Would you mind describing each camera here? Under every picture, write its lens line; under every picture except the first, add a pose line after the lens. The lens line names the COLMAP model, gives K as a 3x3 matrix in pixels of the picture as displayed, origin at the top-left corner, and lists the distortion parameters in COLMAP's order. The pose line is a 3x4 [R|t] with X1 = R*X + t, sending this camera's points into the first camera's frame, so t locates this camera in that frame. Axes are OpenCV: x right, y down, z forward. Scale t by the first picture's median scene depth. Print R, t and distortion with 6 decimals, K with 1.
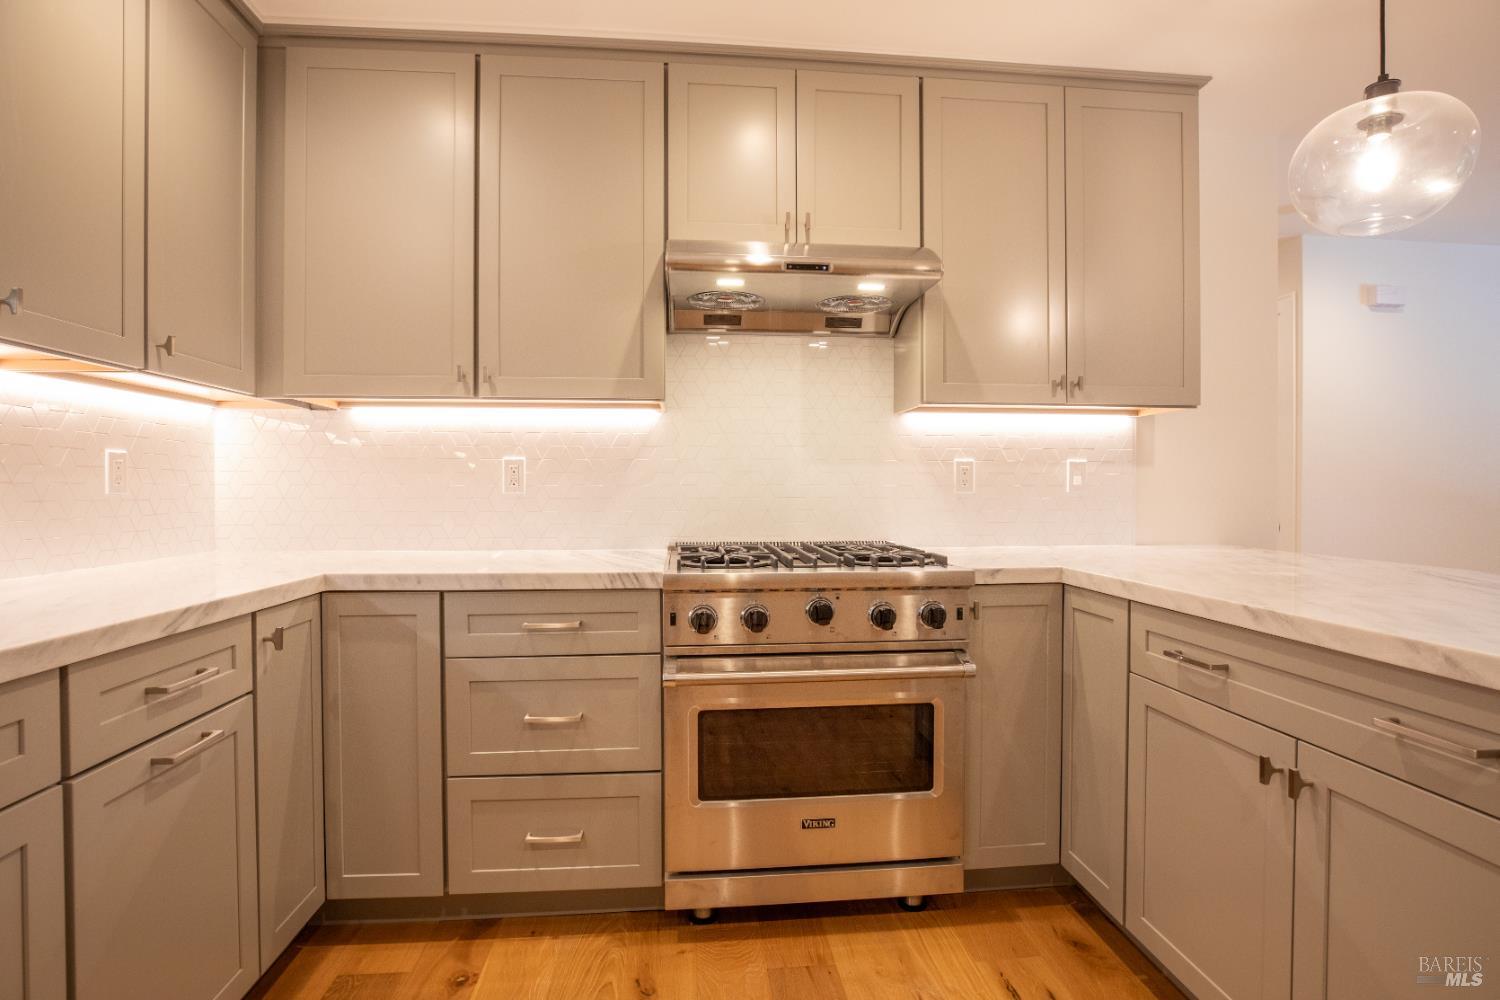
lens RADIAL K [[725.0, 0, 751.1], [0, 725.0, 497.7], [0, 0, 1]] dist [-0.041116, 0.010764]
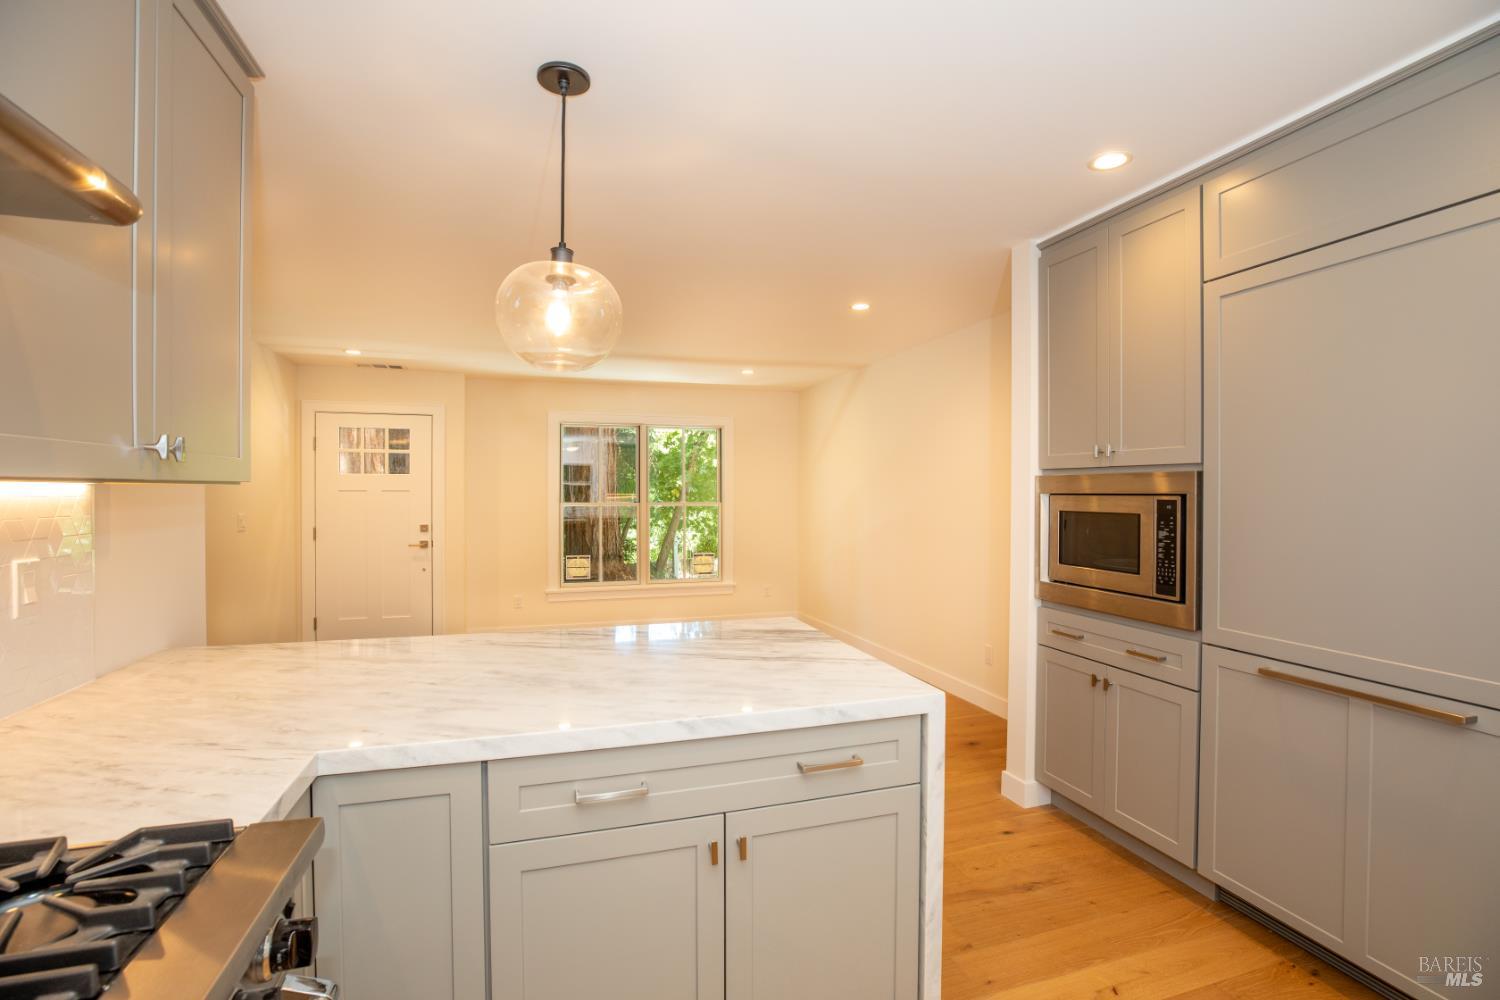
lens RADIAL K [[683.9, 0, 750.1], [0, 683.9, 497.5], [0, 0, 1]] dist [-0.047485, 0.014607]
pose [[-0.207008, -0.009189, 0.978296, -0.254995], [0.008906, 0.999897, 0.011277, -0.146299], [-0.978299, 0.011047, -0.206905, 0.778533]]
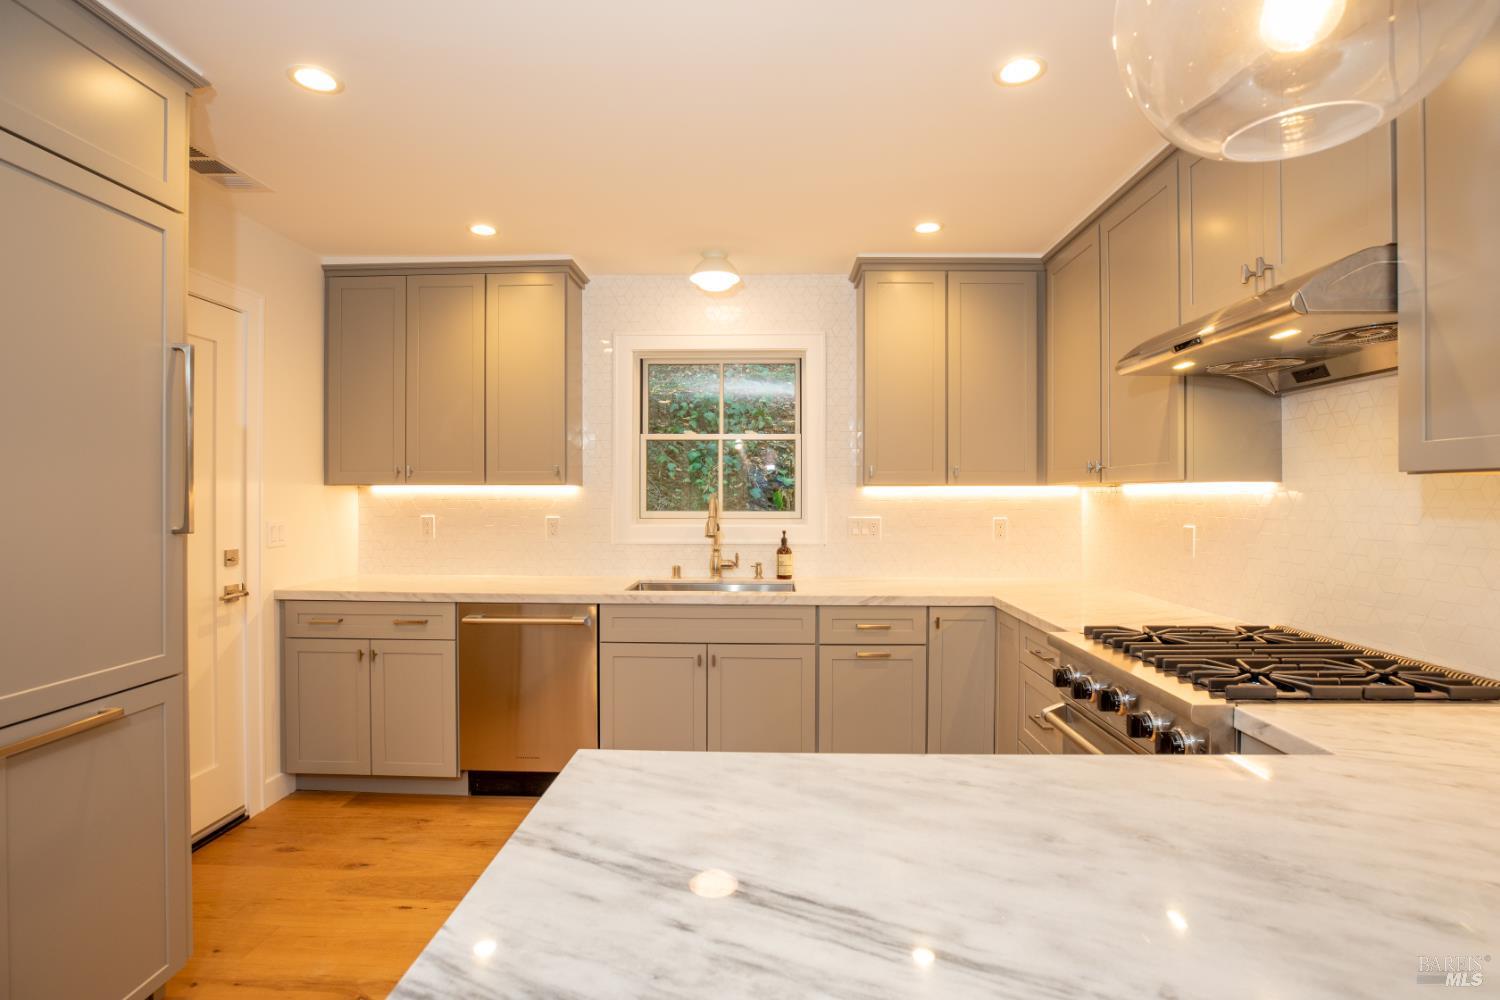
lens RADIAL K [[725.0, 0, 751.1], [0, 725.0, 497.7], [0, 0, 1]] dist [-0.041116, 0.010764]
pose [[-0.123626, 0.003408, -0.992323, 1.156959], [-0.013434, 0.999897, 0.005108, -0.127416], [0.992238, 0.013963, -0.123568, 0.602666]]
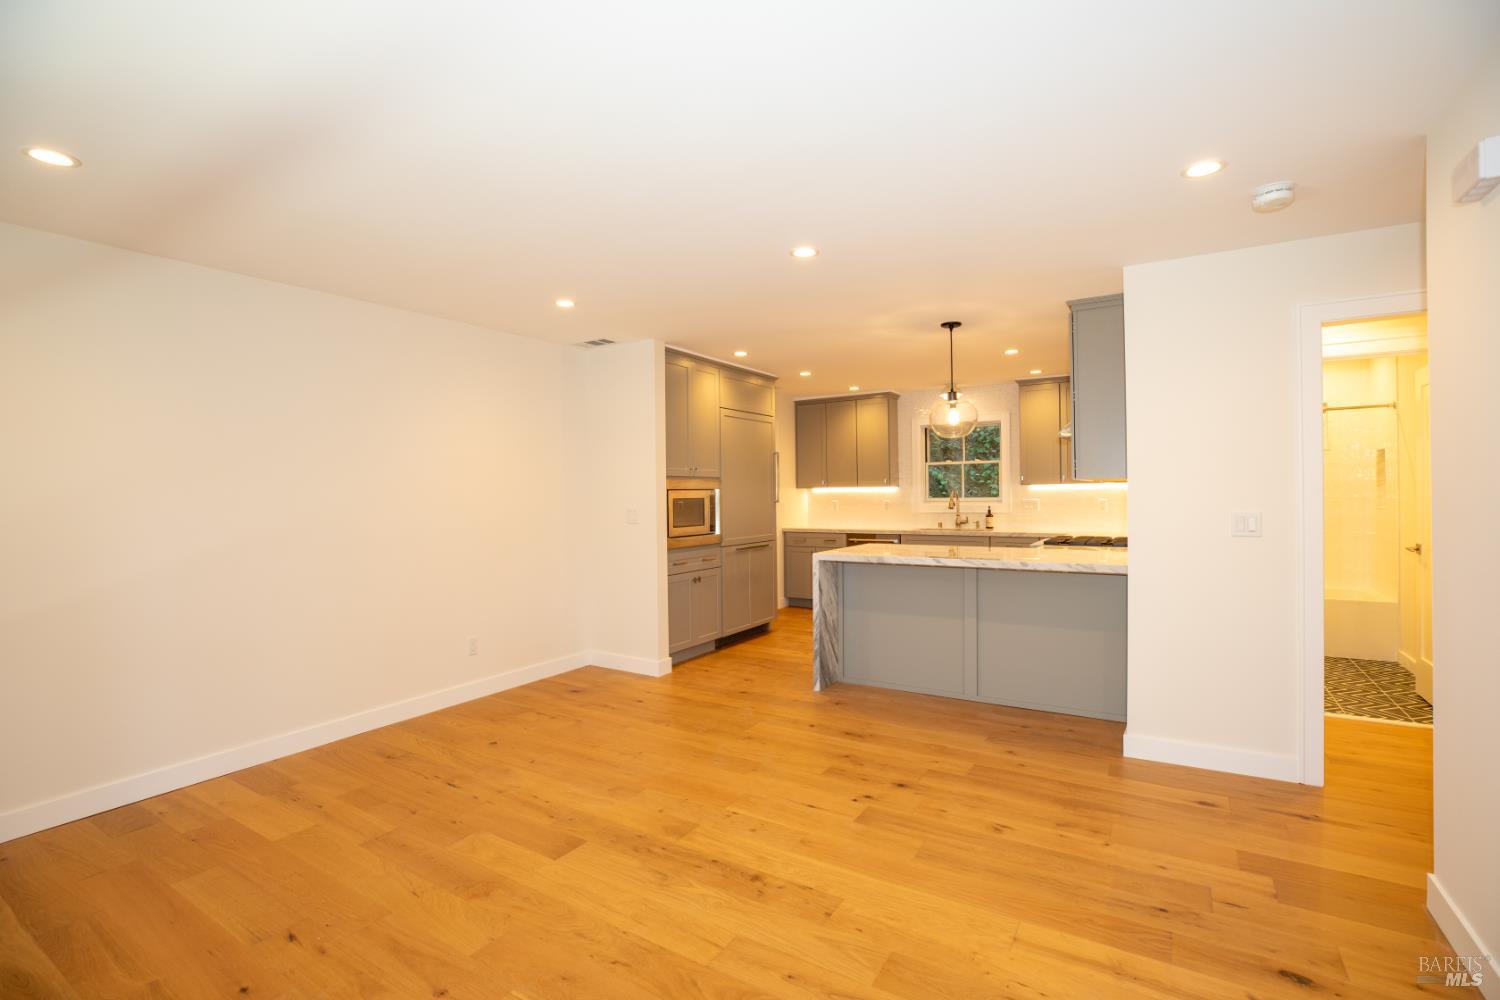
lens RADIAL K [[683.9, 0, 750.1], [0, 683.9, 497.5], [0, 0, 1]] dist [-0.047485, 0.014607]
pose [[-0.611461, 0.010935, -0.791199, 3.220711], [0.002287, 0.999925, 0.012052, -0.131315], [0.791271, 0.005560, -0.611440, 1.792042]]
